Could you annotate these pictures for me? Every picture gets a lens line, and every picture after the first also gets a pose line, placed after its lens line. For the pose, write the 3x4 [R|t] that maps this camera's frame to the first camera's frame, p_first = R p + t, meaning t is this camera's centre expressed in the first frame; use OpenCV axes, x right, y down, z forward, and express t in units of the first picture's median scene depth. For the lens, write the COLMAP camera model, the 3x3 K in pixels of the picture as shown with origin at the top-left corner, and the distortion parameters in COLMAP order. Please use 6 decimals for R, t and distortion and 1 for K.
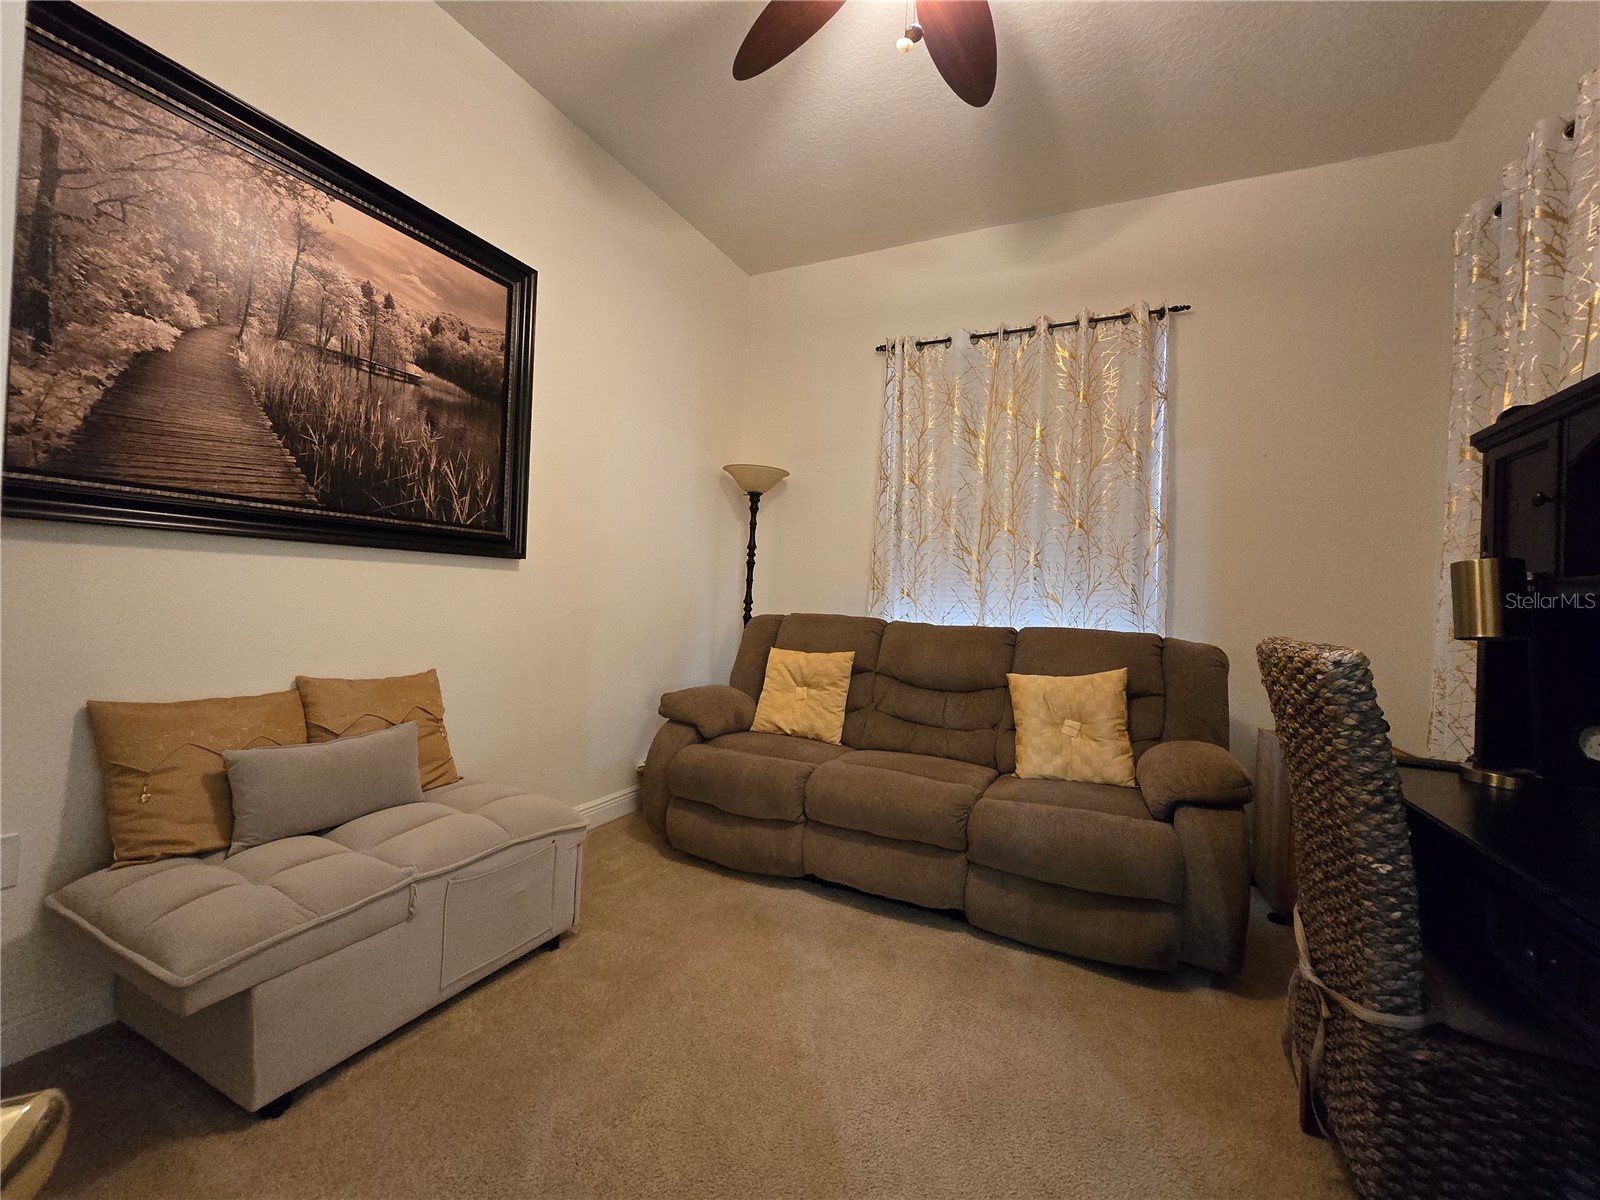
lens RADIAL K [[656.8, 0, 803.6], [0, 656.8, 590.8], [0, 0, 1]] dist [0.000092, -0.000294]
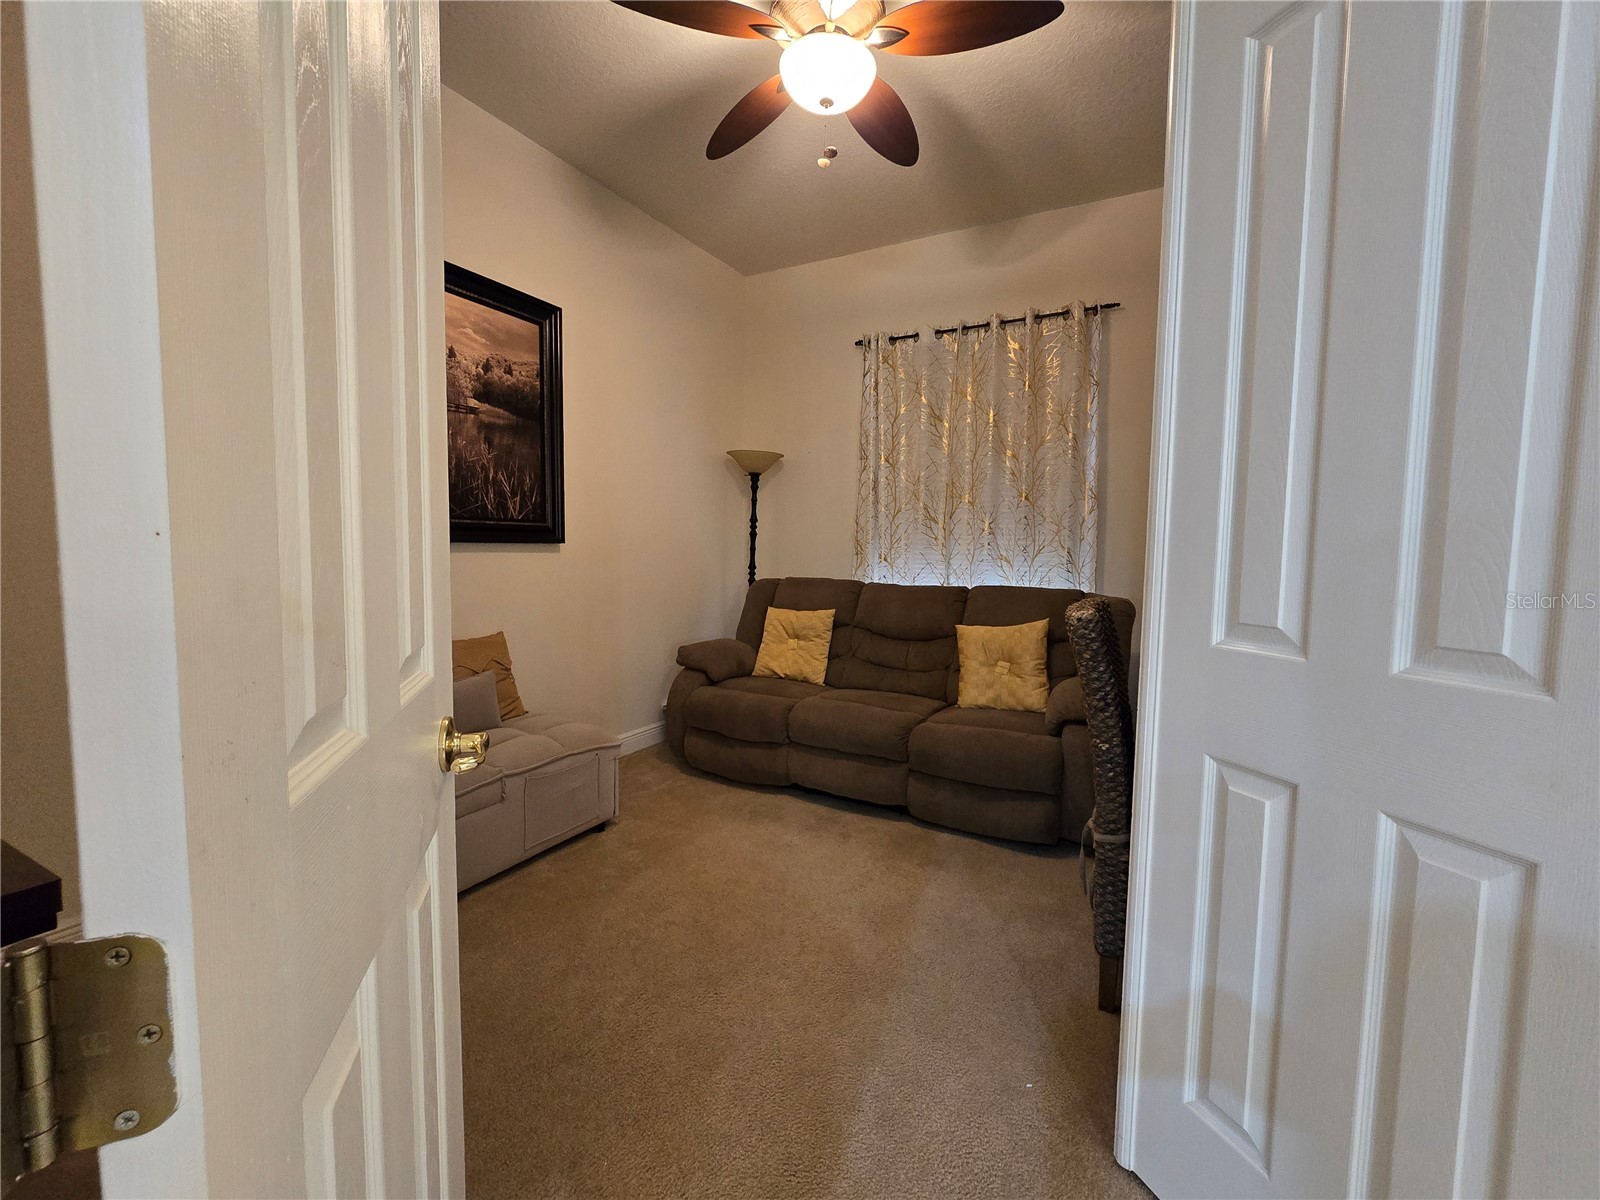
lens RADIAL K [[656.8, 0, 803.6], [0, 656.8, 590.8], [0, 0, 1]] dist [0.000092, -0.000294]
pose [[0.998388, -0.023567, -0.051629, 0.096803], [0.027328, 0.996929, 0.073385, -0.036812], [0.049741, -0.074678, 0.995966, -0.238872]]
